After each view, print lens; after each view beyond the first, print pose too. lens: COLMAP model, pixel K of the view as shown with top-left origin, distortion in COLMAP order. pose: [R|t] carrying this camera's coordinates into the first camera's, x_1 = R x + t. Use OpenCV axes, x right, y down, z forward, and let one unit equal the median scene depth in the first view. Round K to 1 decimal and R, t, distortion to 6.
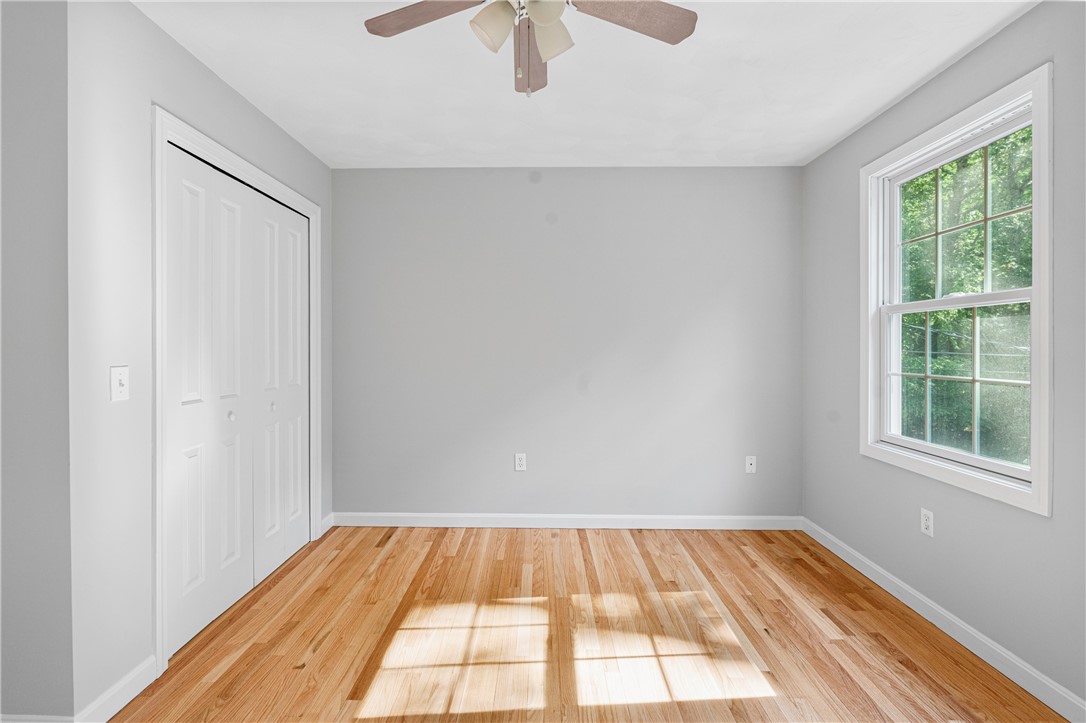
lens RADIAL K [[488.3, 0, 532.6], [0, 488.3, 354.9], [0, 0, 1]] dist [-0.010631, 0.003951]
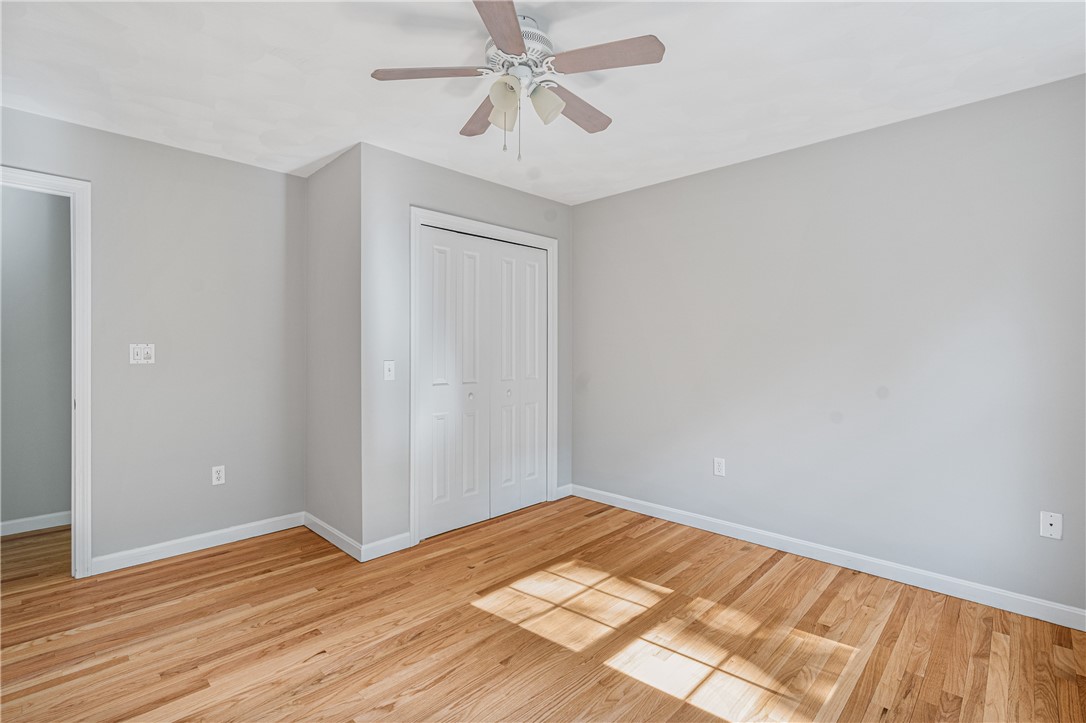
lens RADIAL K [[488.3, 0, 532.9], [0, 488.3, 356.5], [0, 0, 1]] dist [-0.010631, 0.003951]
pose [[0.739044, 0.010917, -0.673569, 0.466407], [-0.013148, 0.999912, 0.001781, -0.000674], [0.673529, 0.007540, 0.739123, 0.023726]]
